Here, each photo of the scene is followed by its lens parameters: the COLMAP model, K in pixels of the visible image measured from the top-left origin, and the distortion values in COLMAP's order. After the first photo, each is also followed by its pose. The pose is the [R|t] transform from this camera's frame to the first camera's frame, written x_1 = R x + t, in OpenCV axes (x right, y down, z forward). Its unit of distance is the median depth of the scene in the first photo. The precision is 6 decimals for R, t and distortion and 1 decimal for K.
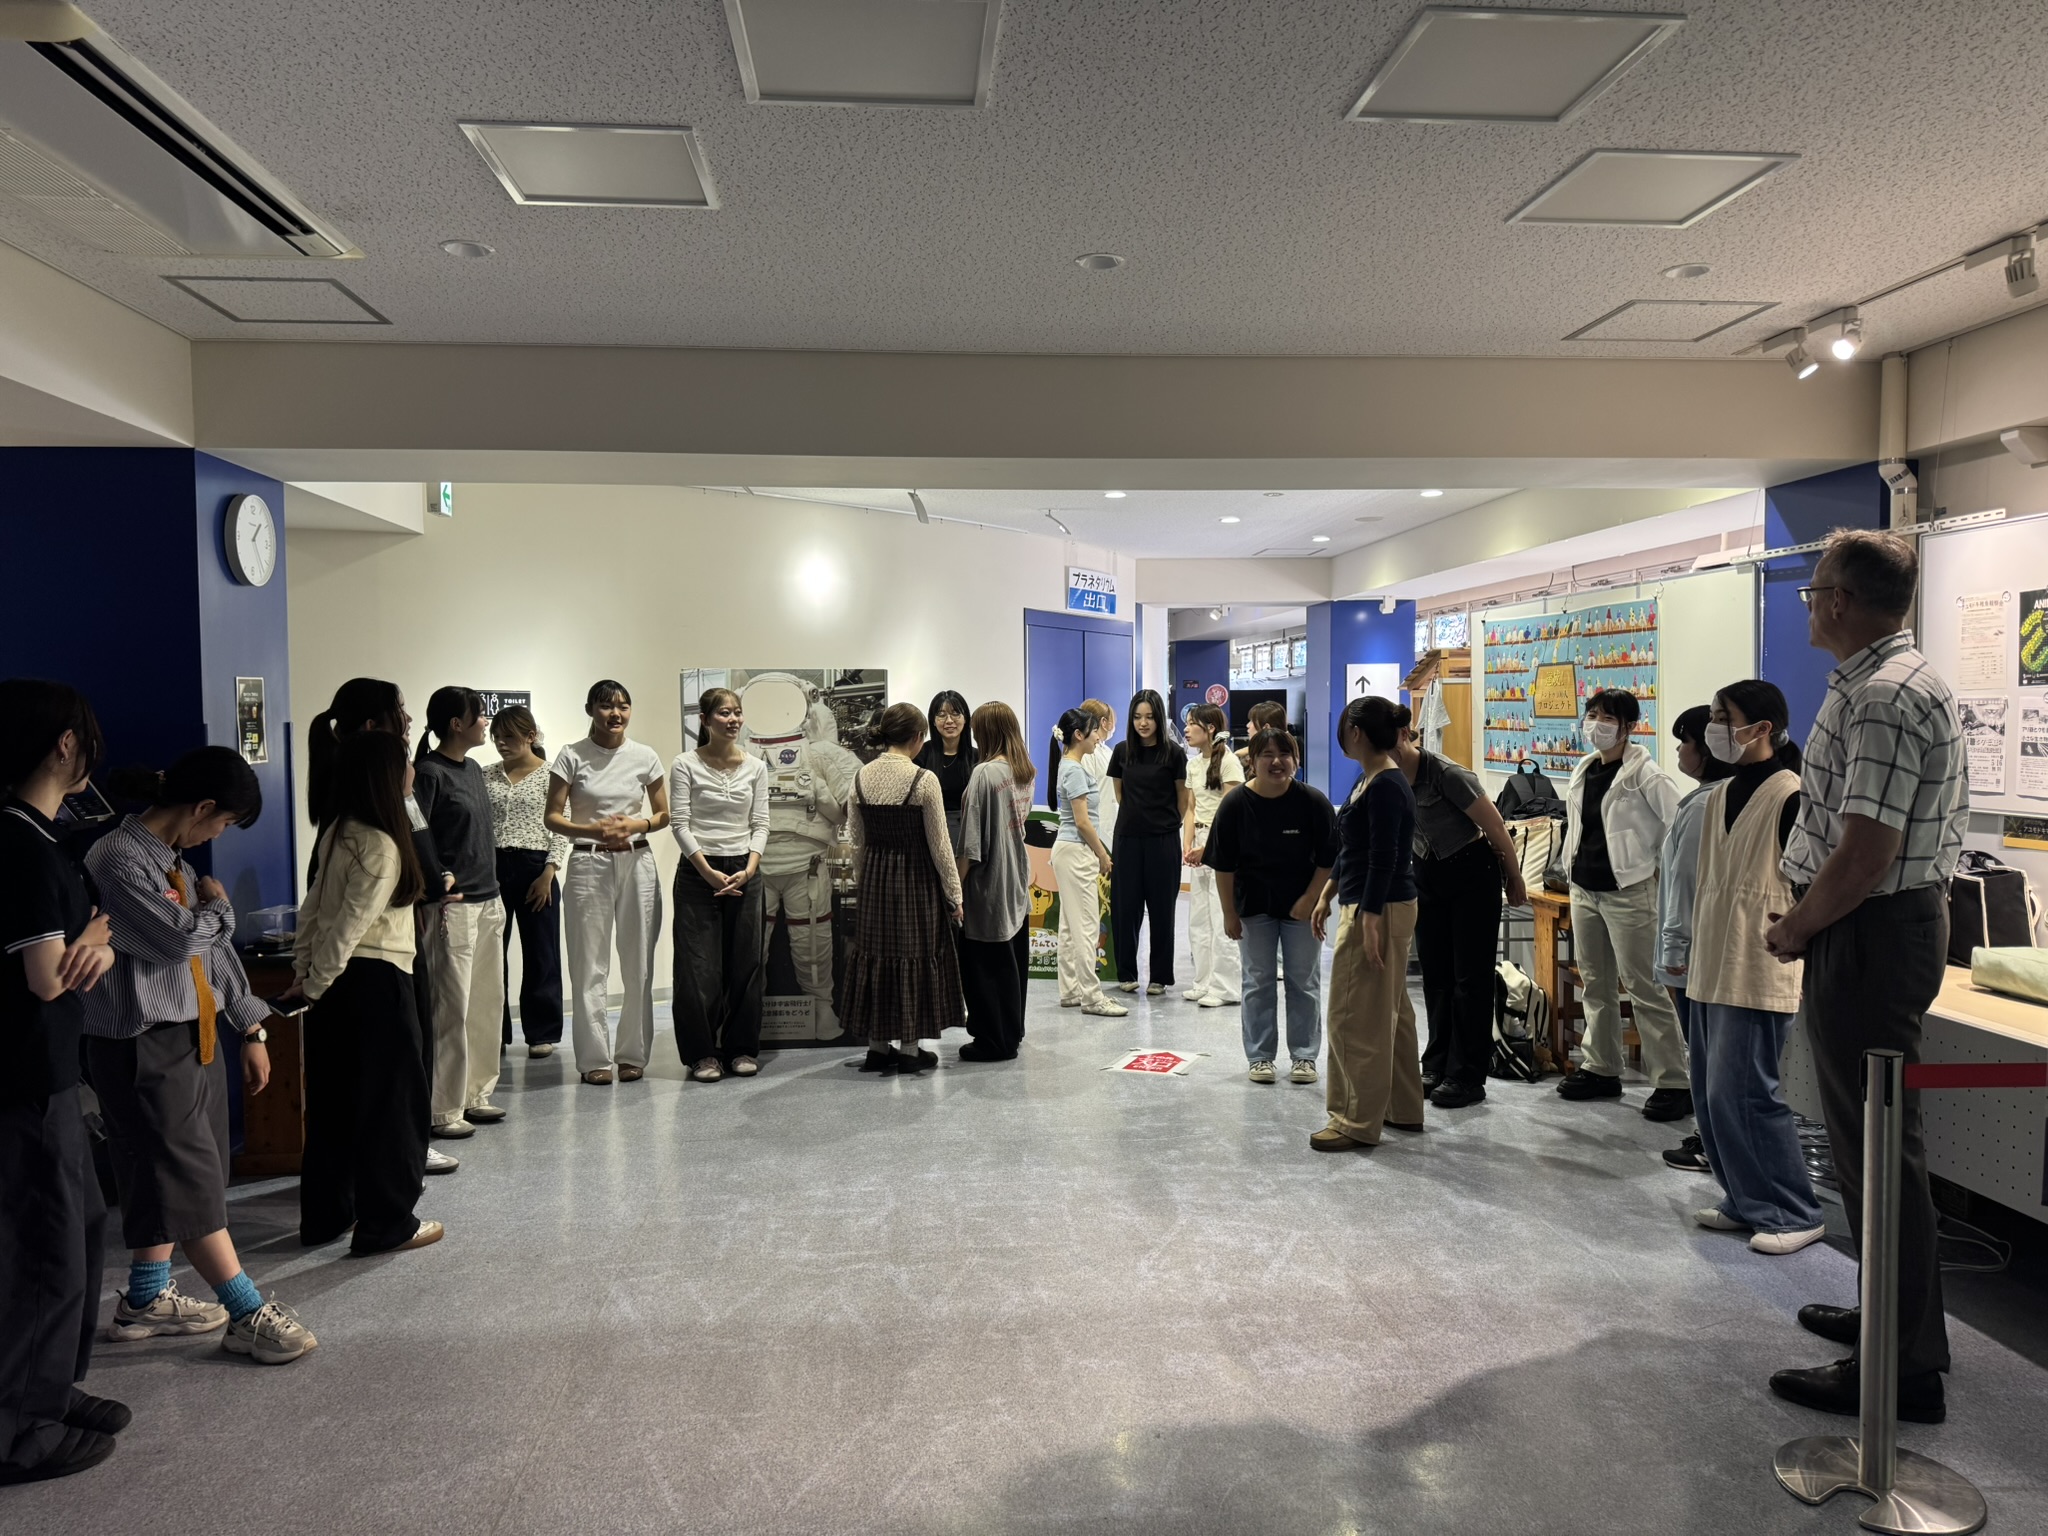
lens RADIAL K [[1439.0, 0, 1008.8], [0, 1439.0, 789.8], [0, 0, 1]] dist [0.015867, -0.037930]
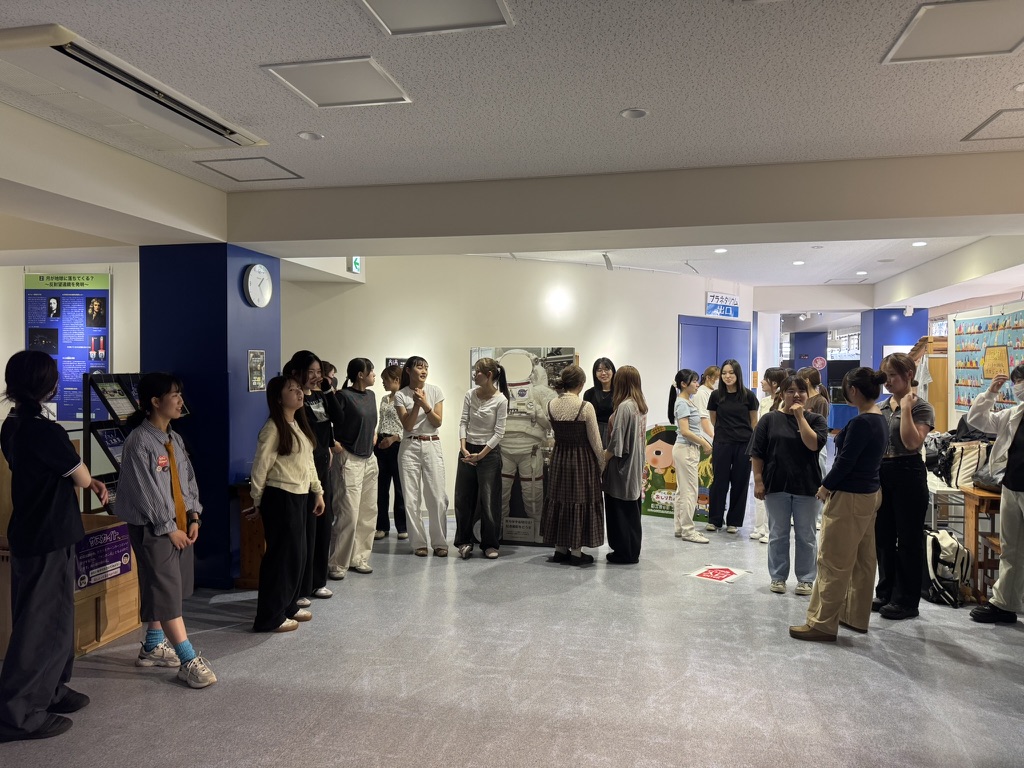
lens RADIAL K [[719.5, 0, 515.8], [0, 719.5, 394.0], [0, 0, 1]] dist [0.015867, -0.037930]
pose [[0.955483, 0.022442, -0.294190, 0.141786], [-0.028035, 0.999497, -0.014808, -0.009226], [0.293710, 0.022396, 0.955632, 0.102314]]
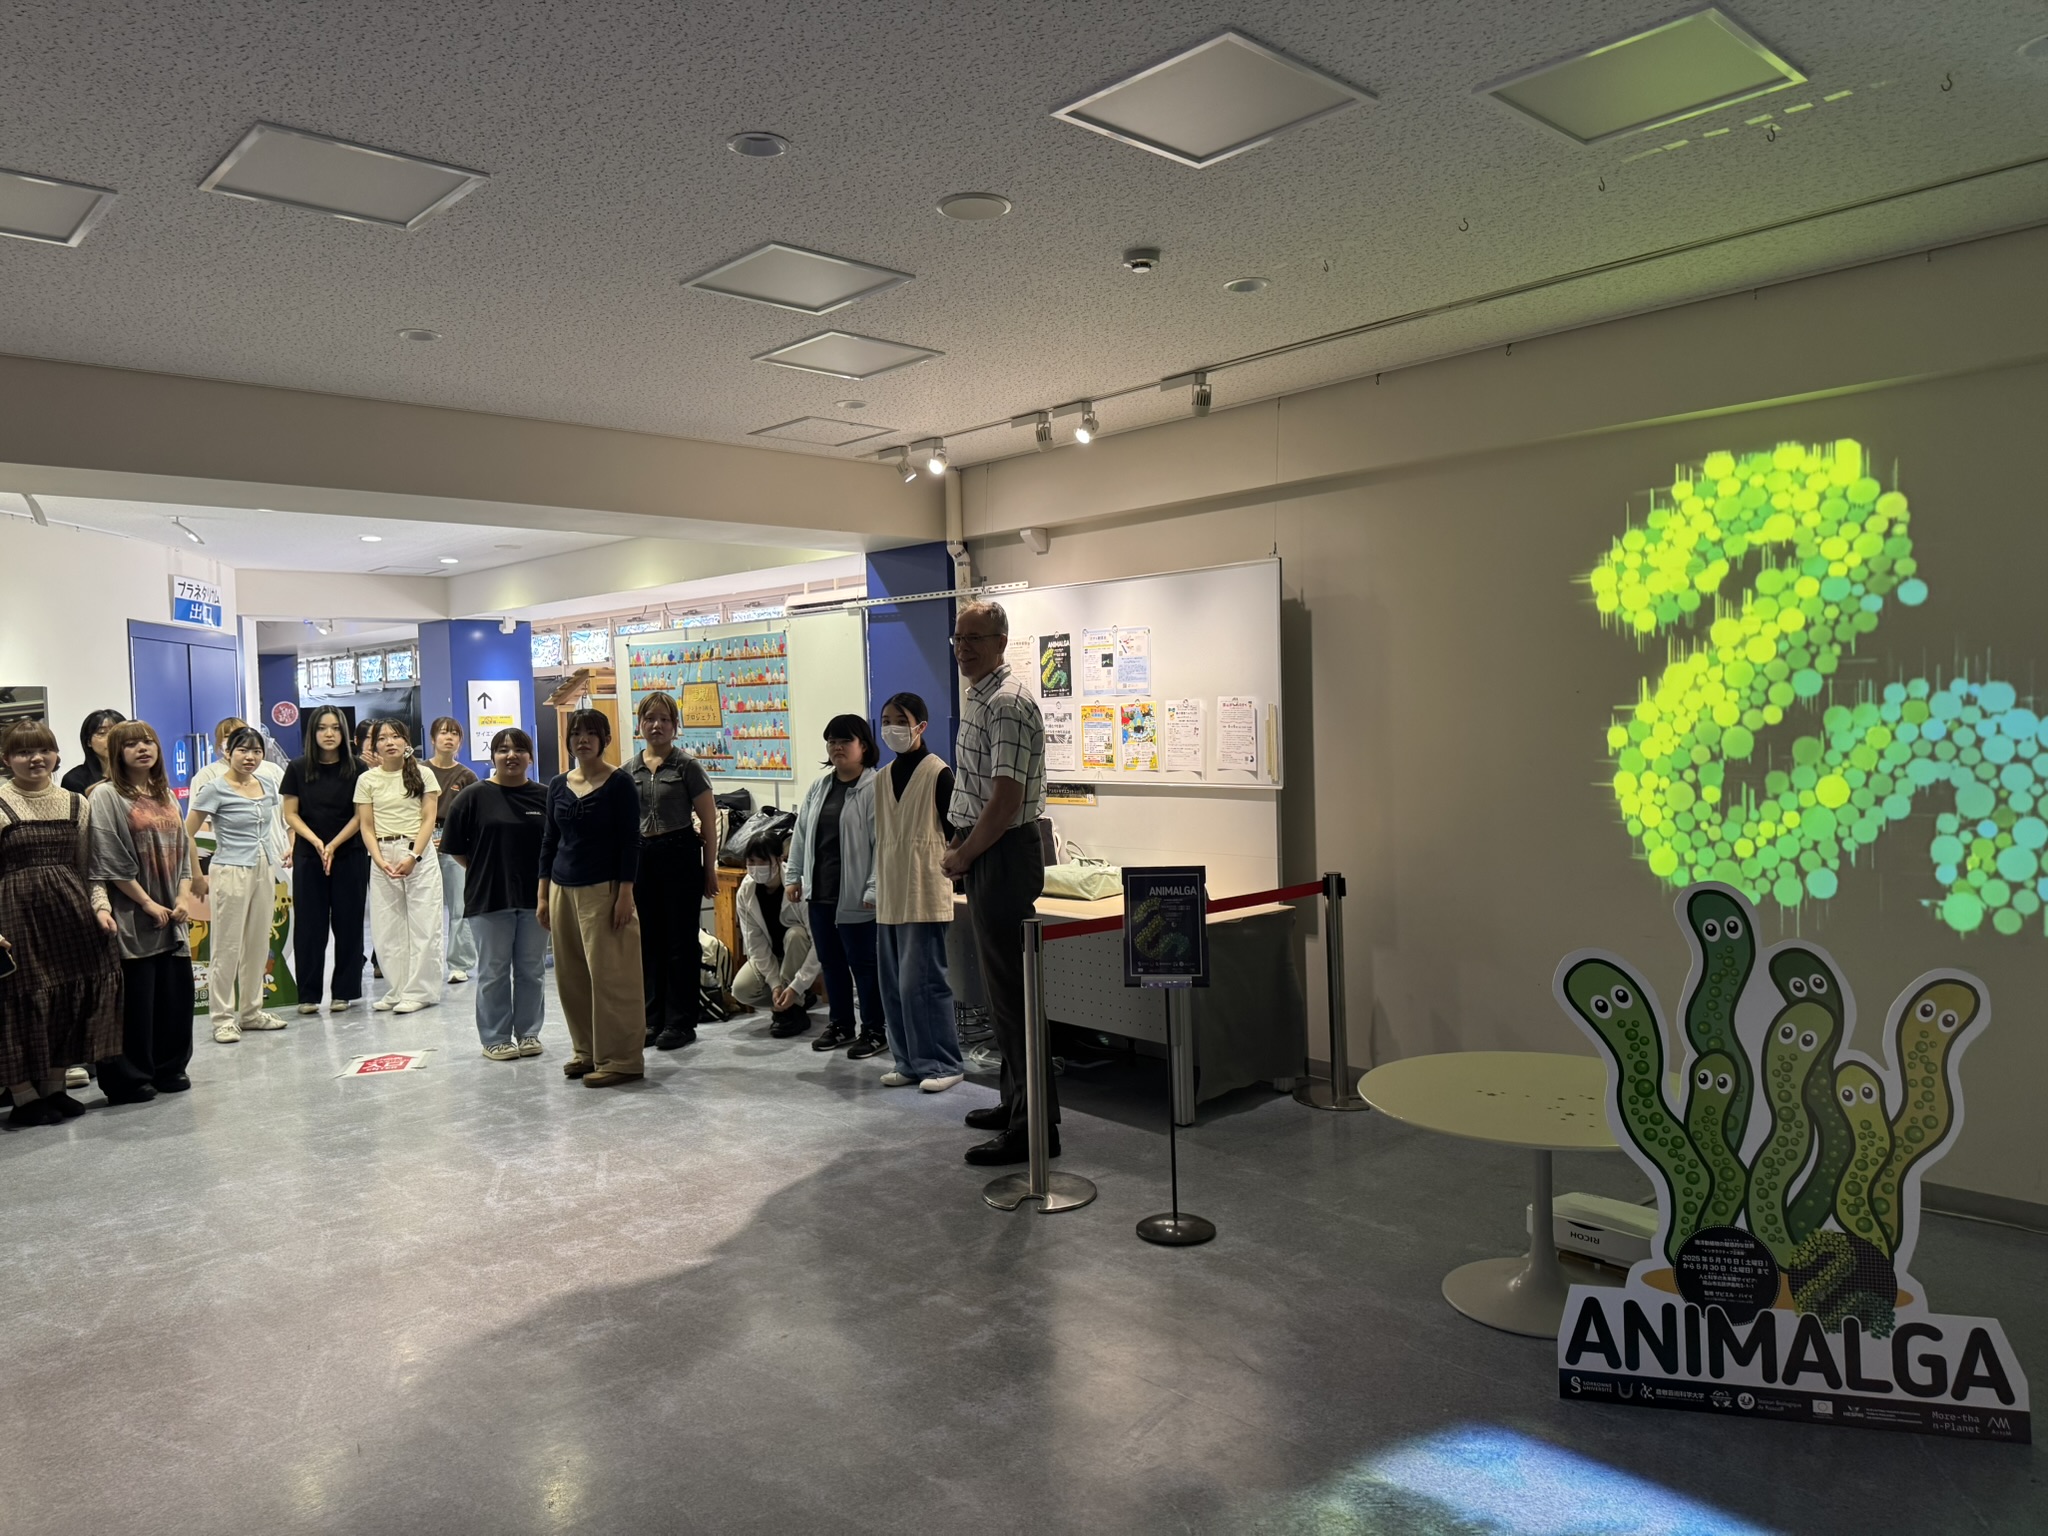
lens RADIAL K [[1439.0, 0, 1106.2], [0, 1439.0, 781.7], [0, 0, 1]] dist [0.015867, -0.037930]
pose [[0.748841, -0.042267, 0.661400, -0.222712], [0.053524, 0.998561, 0.003212, 0.012772], [-0.660585, 0.032996, 0.750026, -0.161020]]
